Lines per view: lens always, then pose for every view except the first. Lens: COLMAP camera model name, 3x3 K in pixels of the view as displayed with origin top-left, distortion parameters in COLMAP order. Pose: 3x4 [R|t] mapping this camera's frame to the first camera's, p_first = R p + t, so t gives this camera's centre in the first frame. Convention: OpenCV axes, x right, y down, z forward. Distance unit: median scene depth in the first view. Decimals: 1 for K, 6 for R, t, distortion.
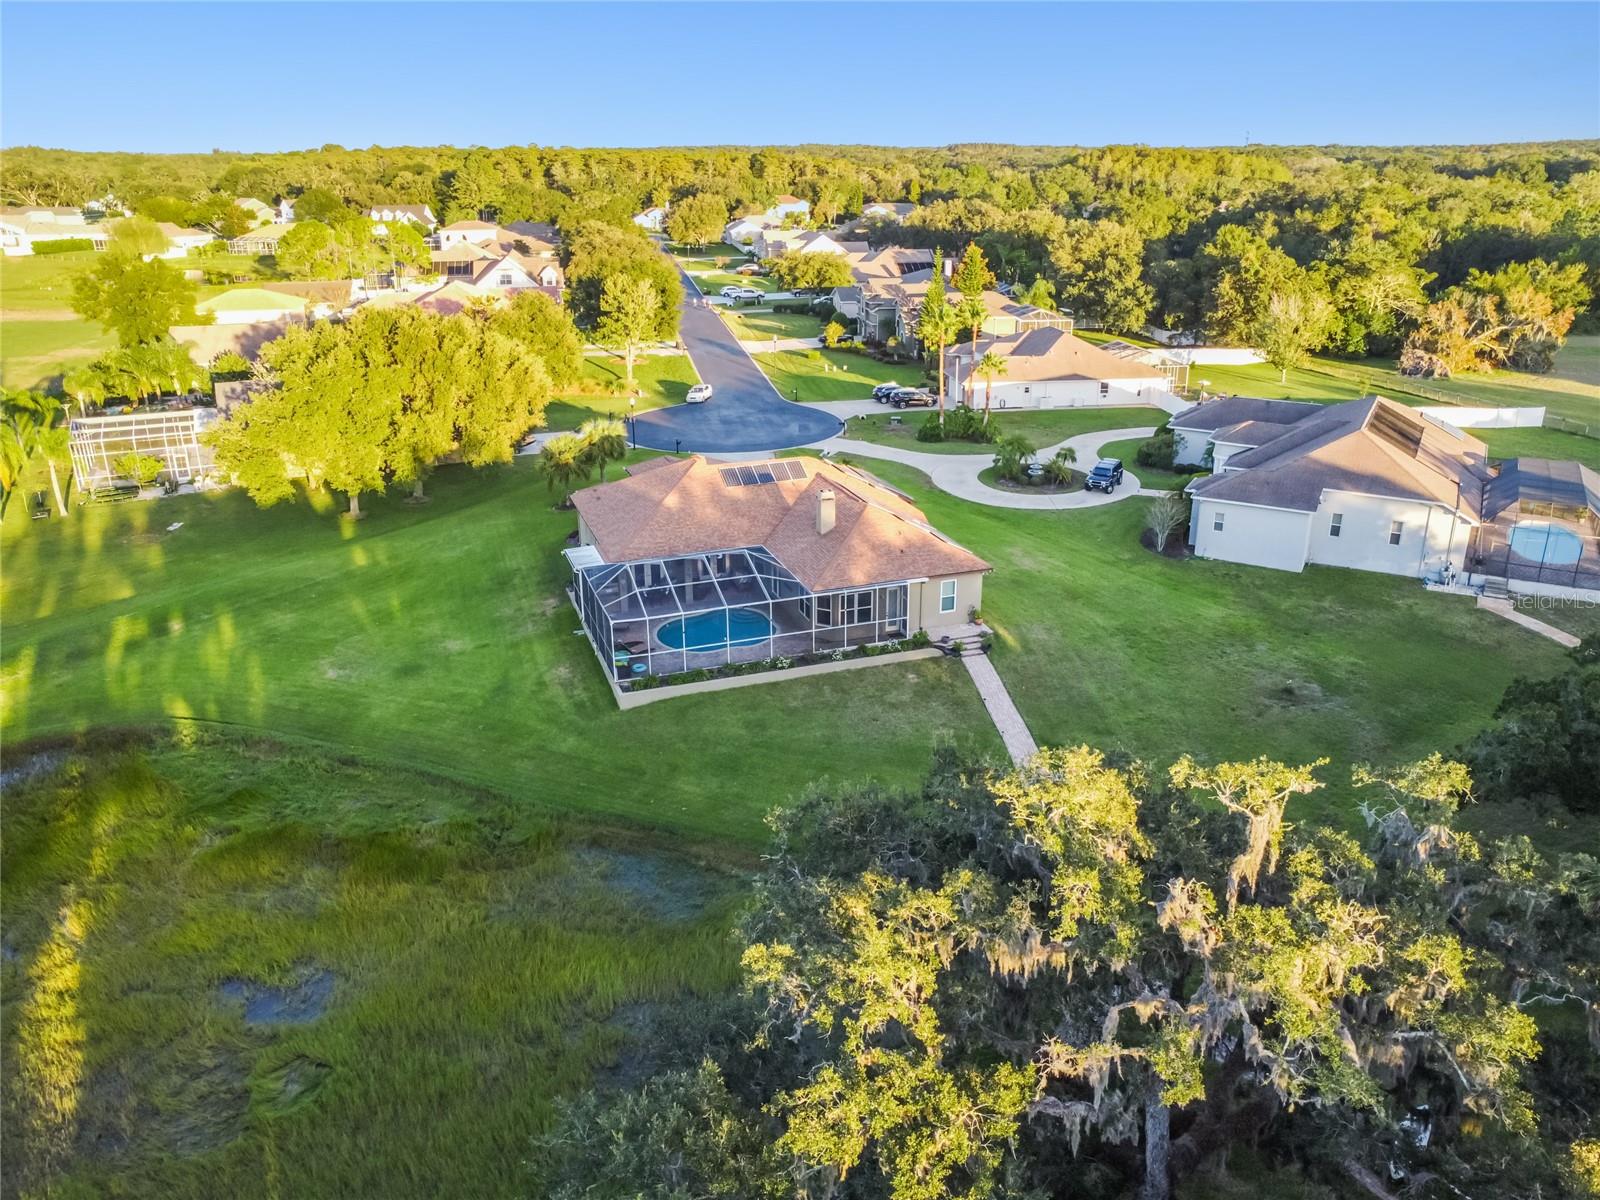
lens RADIAL K [[1193.8, 0, 800.0], [0, 1193.8, 600.0], [0, 0, 1]] dist [-0.205094, 0.372025]
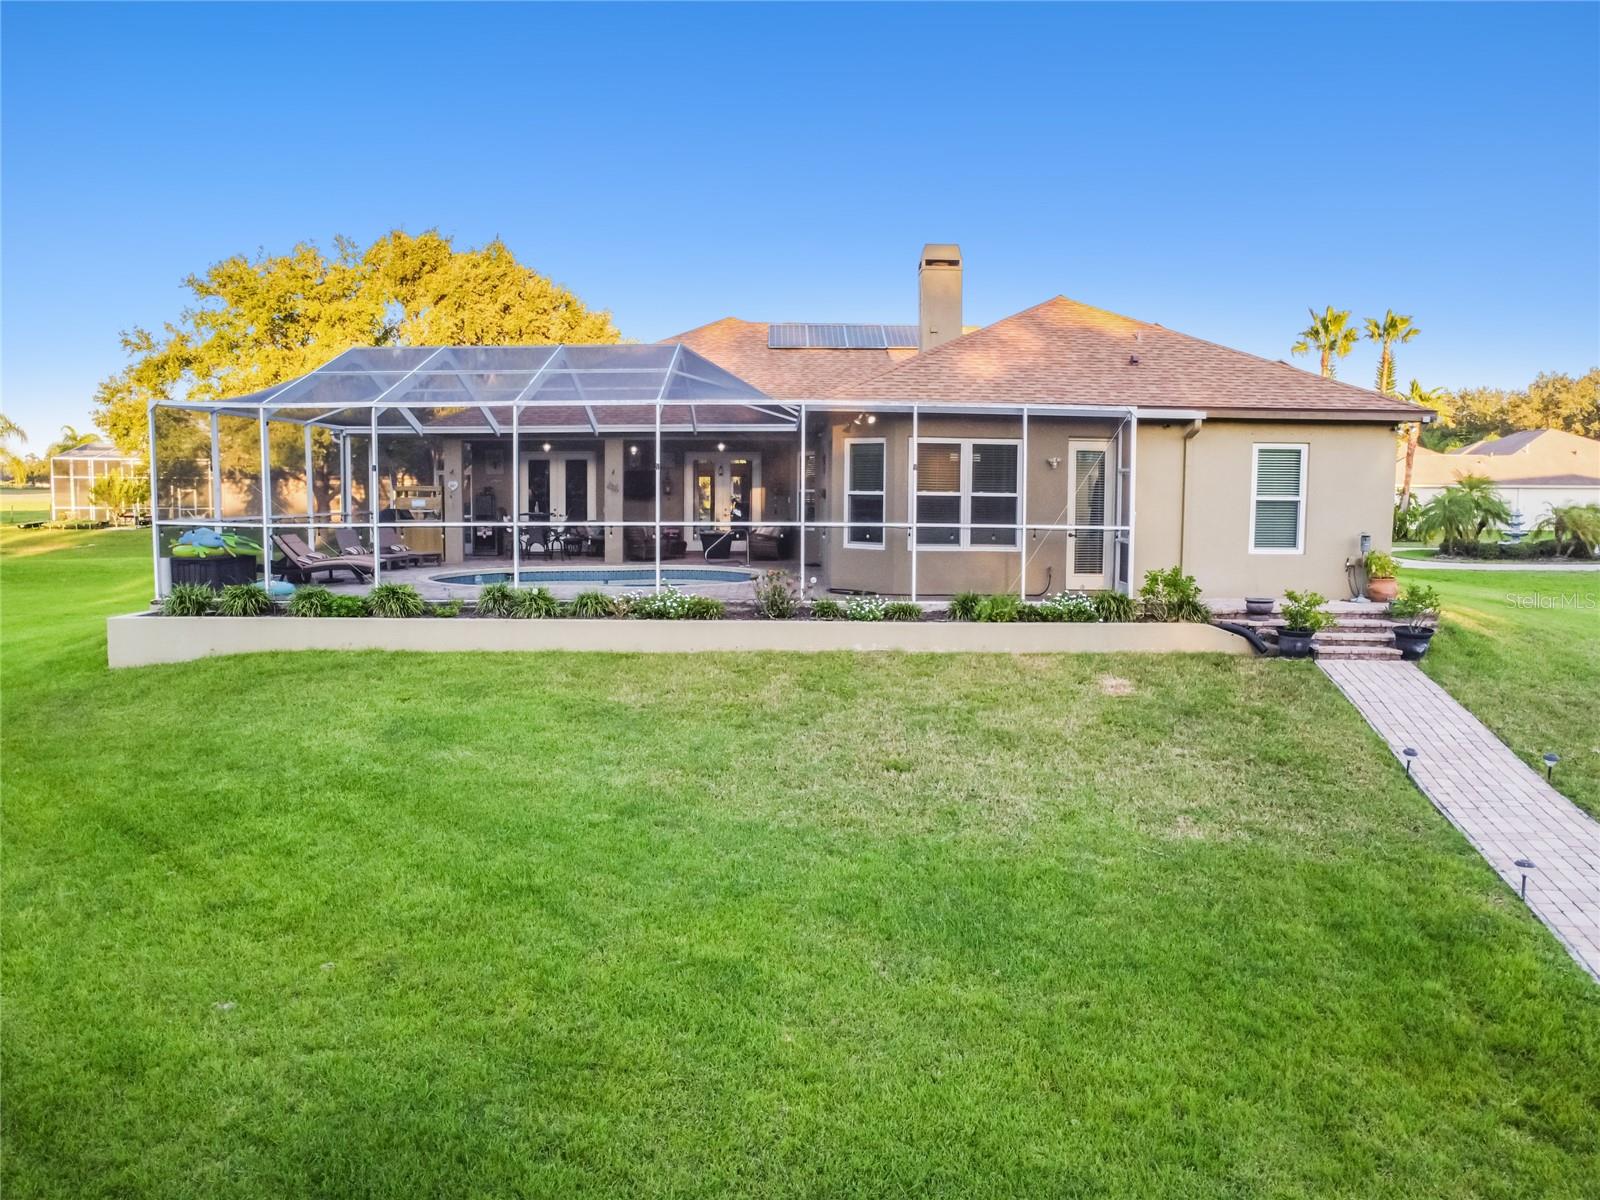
lens RADIAL K [[1193.8, 0, 800.0], [0, 1193.8, 600.0], [0, 0, 1]] dist [-0.205094, 0.372025]
pose [[0.944887, 0.039450, -0.325012, 0.054239], [-0.125458, 0.960565, -0.248142, 0.058601], [0.302406, 0.275241, 0.912575, 0.353703]]
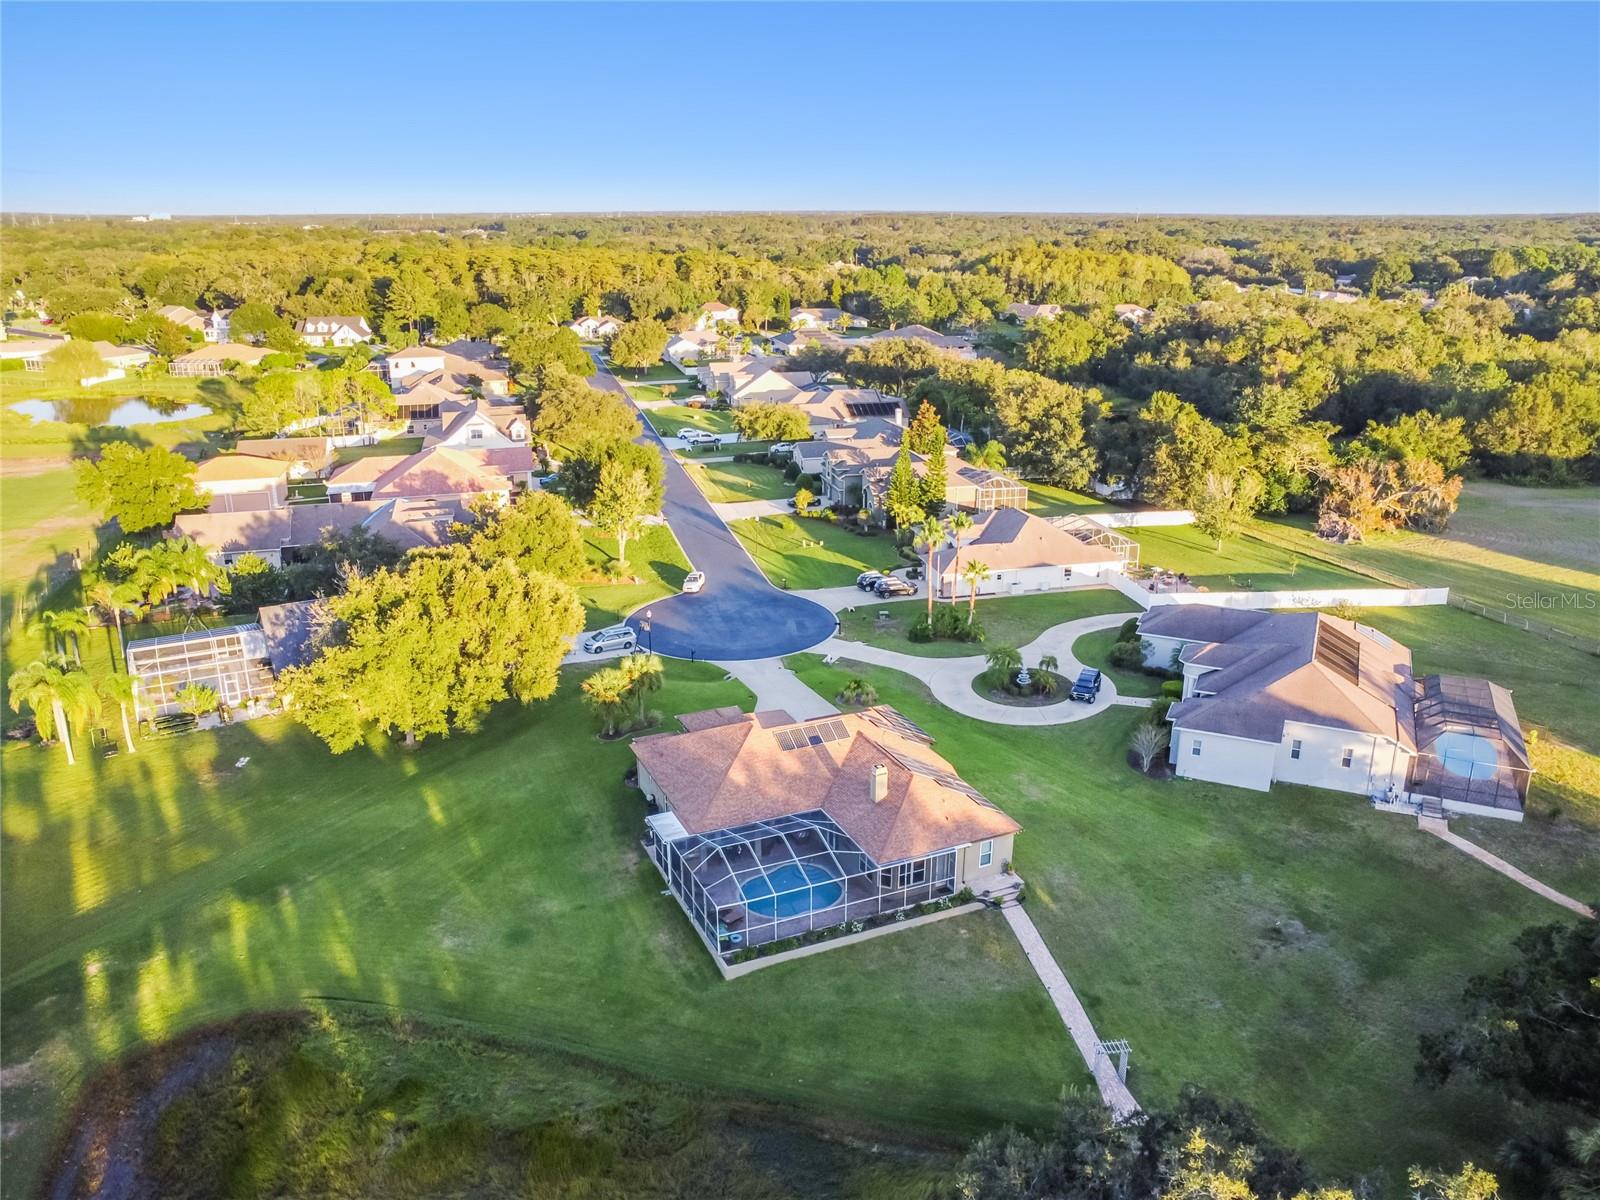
lens RADIAL K [[1193.8, 0, 800.0], [0, 1193.8, 600.0], [0, 0, 1]] dist [-0.205094, 0.372025]
pose [[0.997003, -0.020884, 0.074490, -0.071571], [0.024874, 0.998282, -0.053044, -0.100043], [-0.073254, 0.054738, 0.995810, -0.079799]]
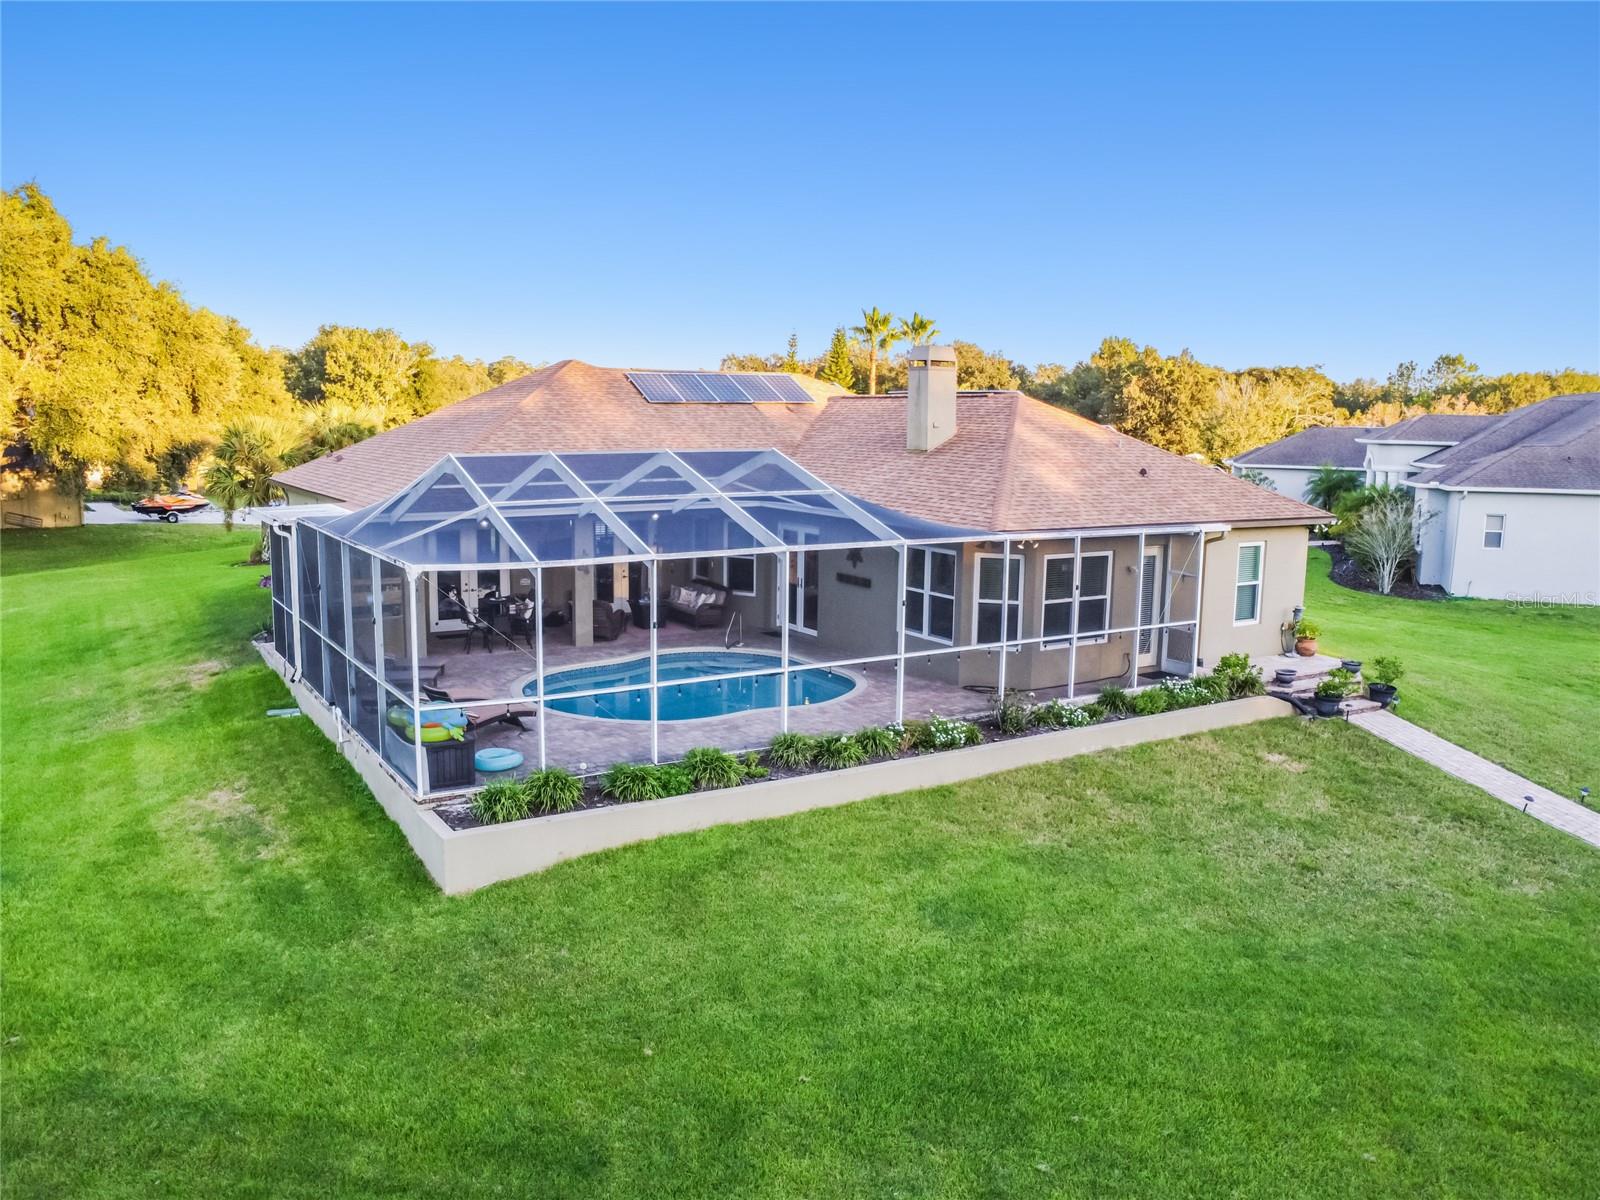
lens RADIAL K [[1216.5, 0, 800.0], [0, 1216.5, 600.0], [0, 0, 1]] dist [-0.097409, 0.150136]
pose [[0.975500, -0.013830, 0.219564, -0.060488], [0.059982, 0.976931, -0.204958, 0.040083], [-0.211665, 0.213107, 0.953826, 0.327196]]
